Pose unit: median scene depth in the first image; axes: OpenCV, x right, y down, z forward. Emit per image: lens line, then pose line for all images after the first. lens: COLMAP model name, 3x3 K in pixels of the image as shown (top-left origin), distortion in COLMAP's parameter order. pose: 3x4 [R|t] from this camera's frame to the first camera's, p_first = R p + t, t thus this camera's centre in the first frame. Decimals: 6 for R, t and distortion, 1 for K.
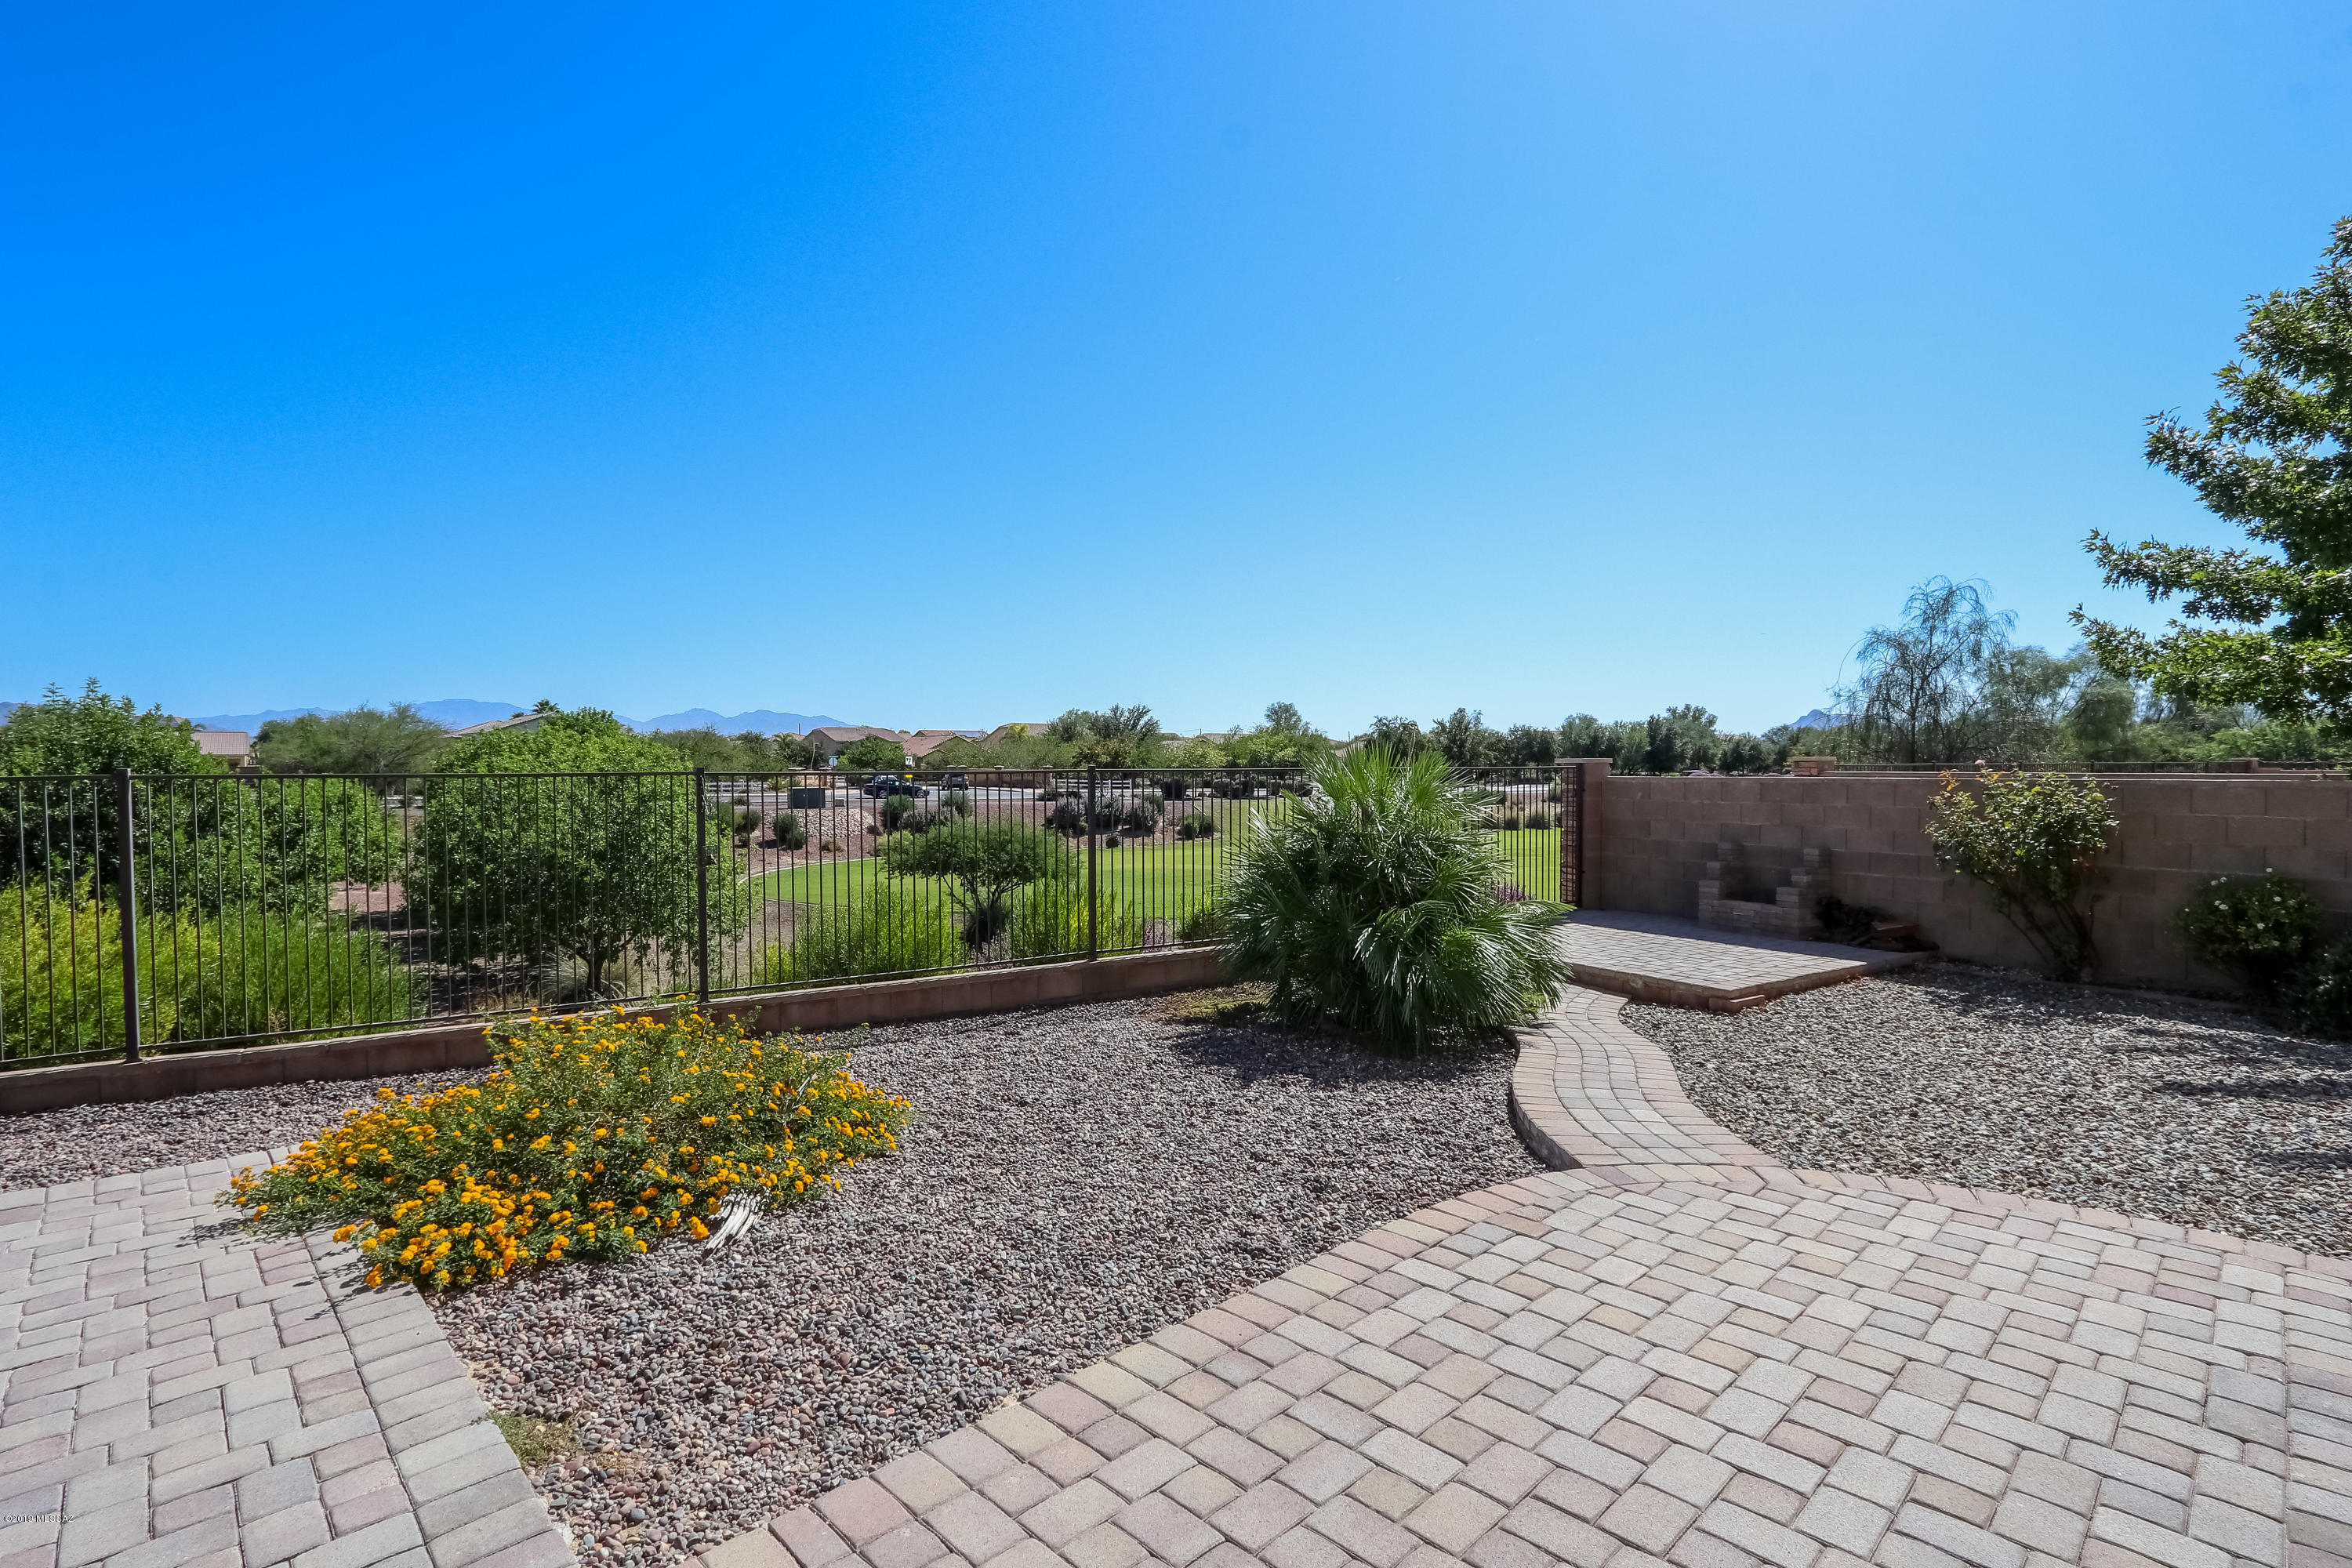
lens RADIAL K [[1081.3, 0, 1185.1], [0, 1081.3, 787.7], [0, 0, 1]] dist [-0.017350, 0.001792]
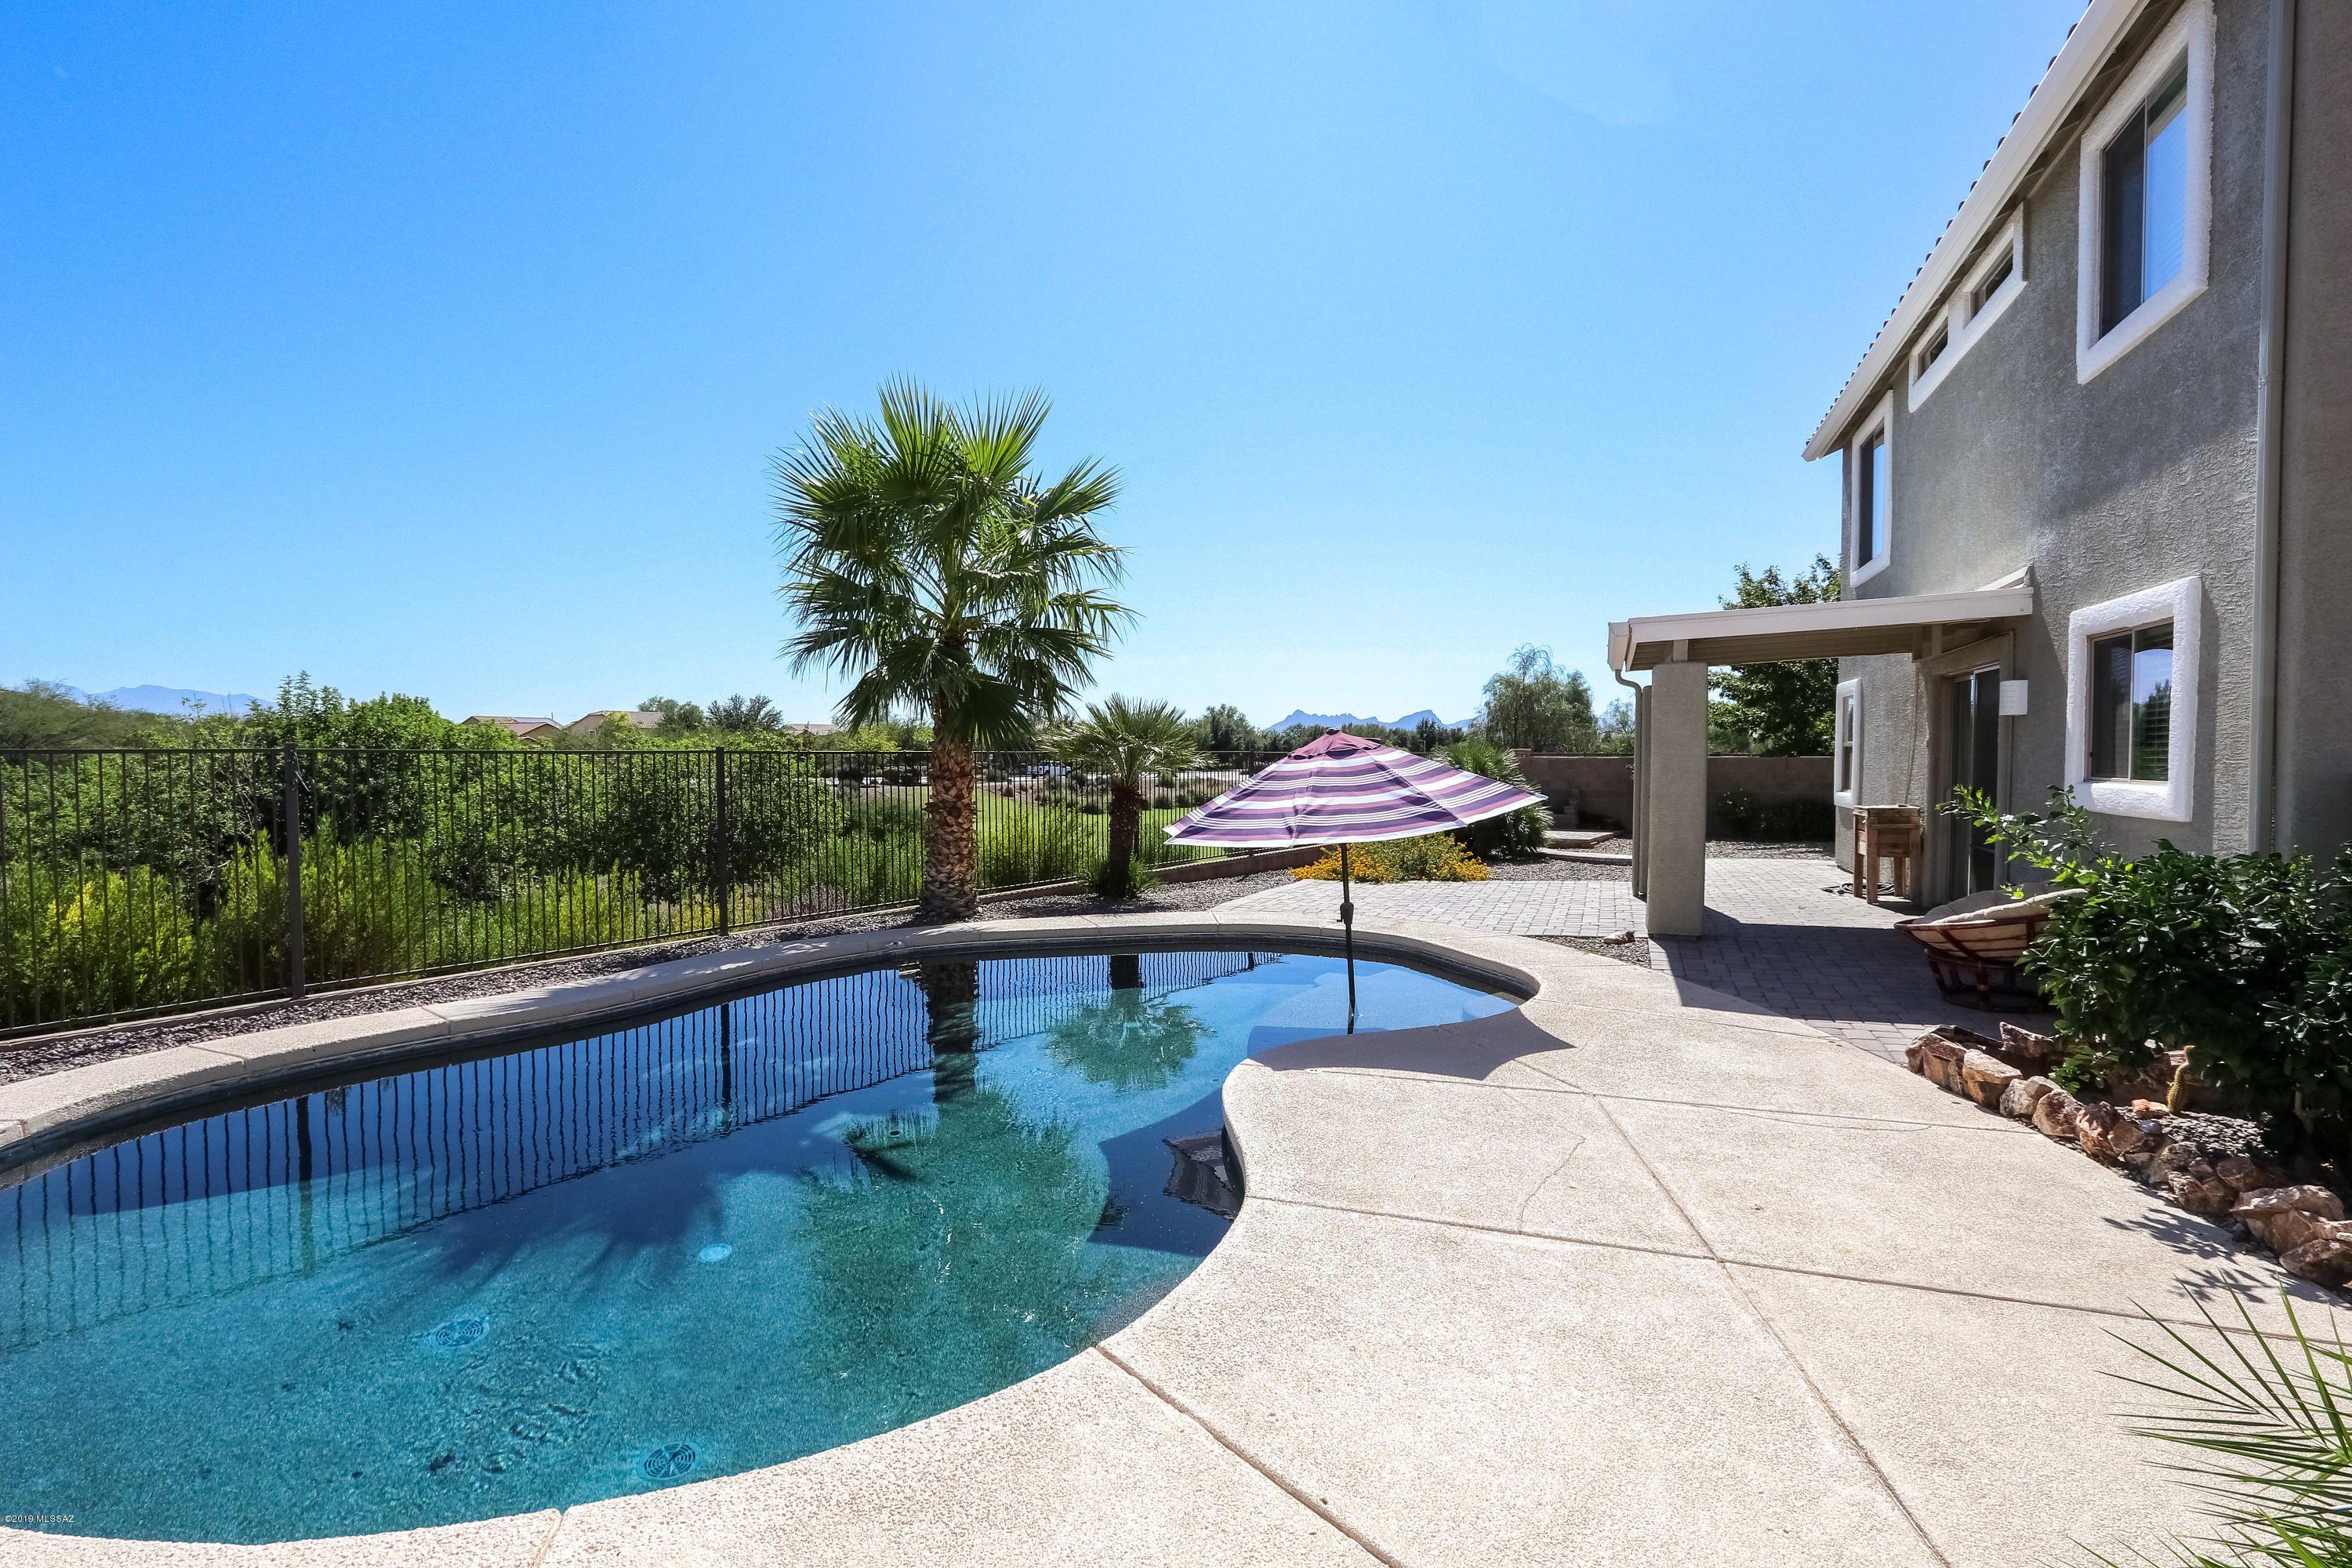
lens RADIAL K [[1081.3, 0, 1173.5], [0, 1081.3, 791.7], [0, 0, 1]] dist [-0.017350, 0.001792]
pose [[0.914611, -0.009959, 0.404213, -0.144327], [0.005360, 0.999907, 0.012507, 0.003894], [-0.404300, -0.009273, 0.914579, -0.095102]]
